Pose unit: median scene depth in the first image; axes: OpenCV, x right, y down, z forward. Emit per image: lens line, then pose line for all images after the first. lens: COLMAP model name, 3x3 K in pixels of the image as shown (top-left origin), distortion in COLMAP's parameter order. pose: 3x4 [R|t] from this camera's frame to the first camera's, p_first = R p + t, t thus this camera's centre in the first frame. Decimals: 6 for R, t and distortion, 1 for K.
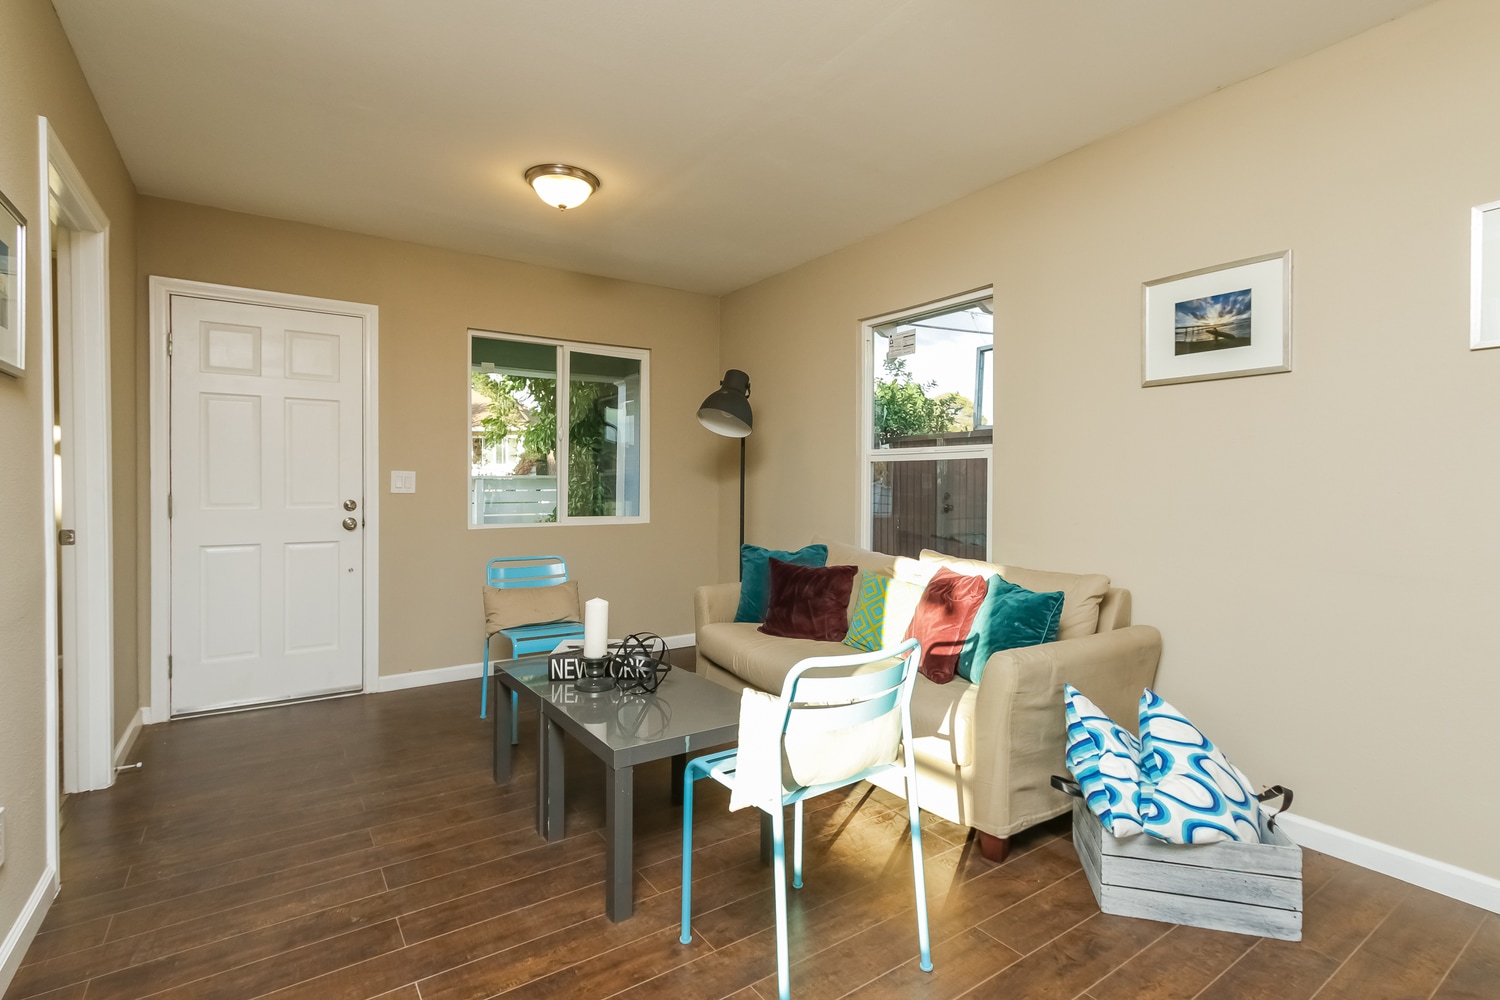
lens RADIAL K [[713.2, 0, 749.3], [0, 713.2, 490.7], [0, 0, 1]] dist [-0.001443, -0.000113]
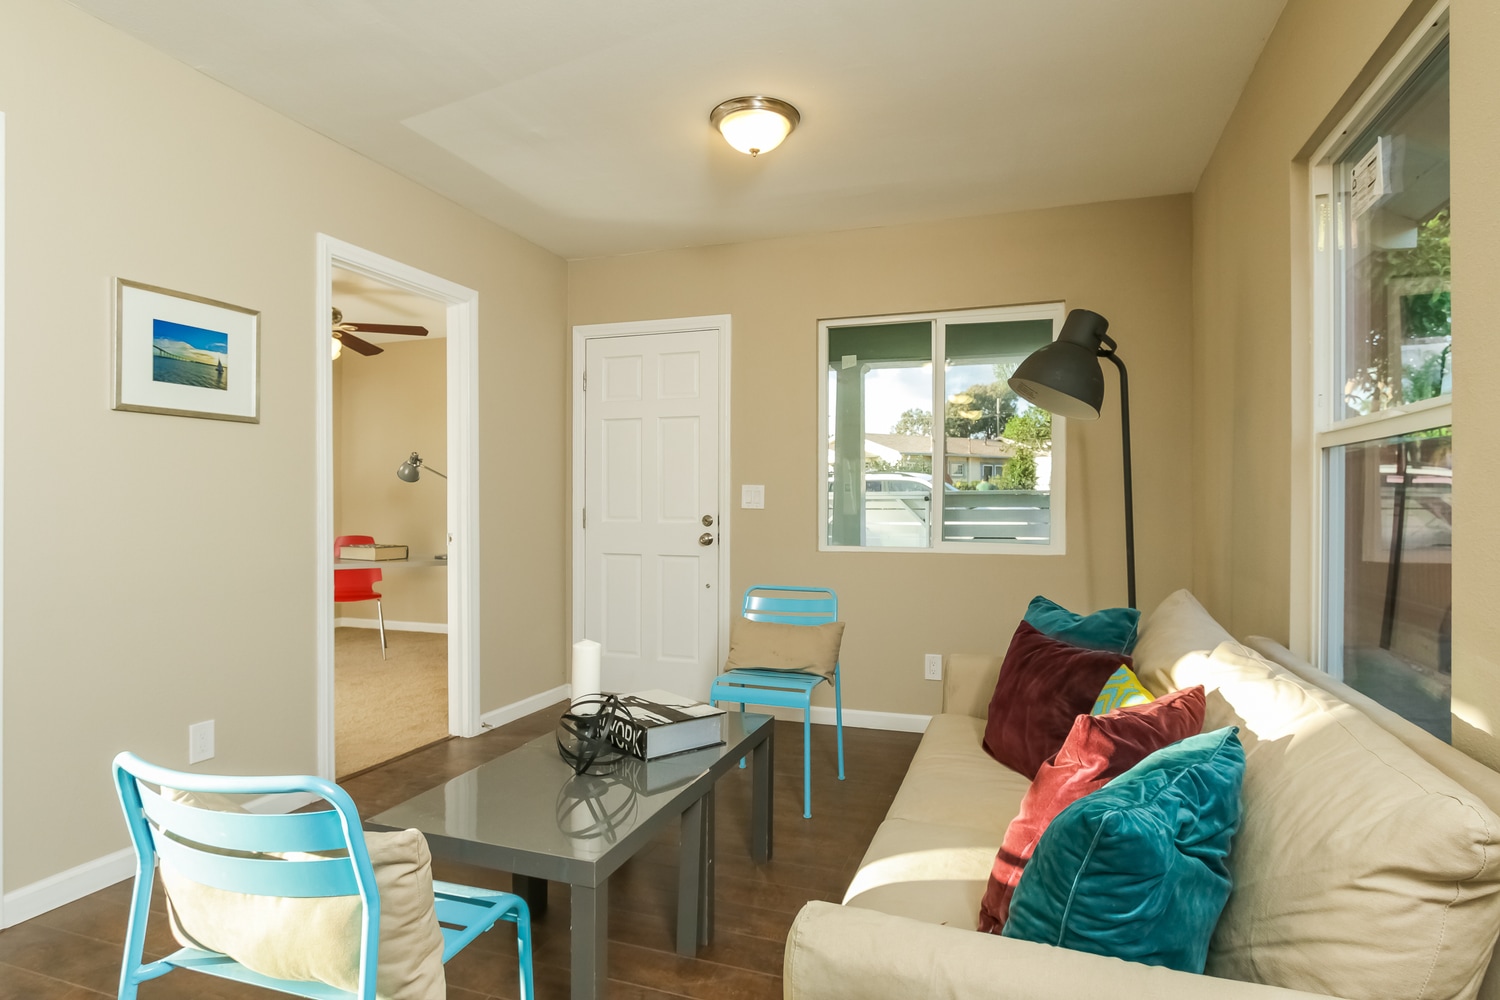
lens RADIAL K [[805.6, 0, 756.3], [0, 805.6, 496.3], [0, 0, 1]] dist [-0.000278, 0.001171]
pose [[0.596403, -0.007830, -0.802647, 0.386697], [-0.005116, 0.999895, -0.013556, 0.001913], [0.802669, 0.012191, 0.596300, 0.389862]]
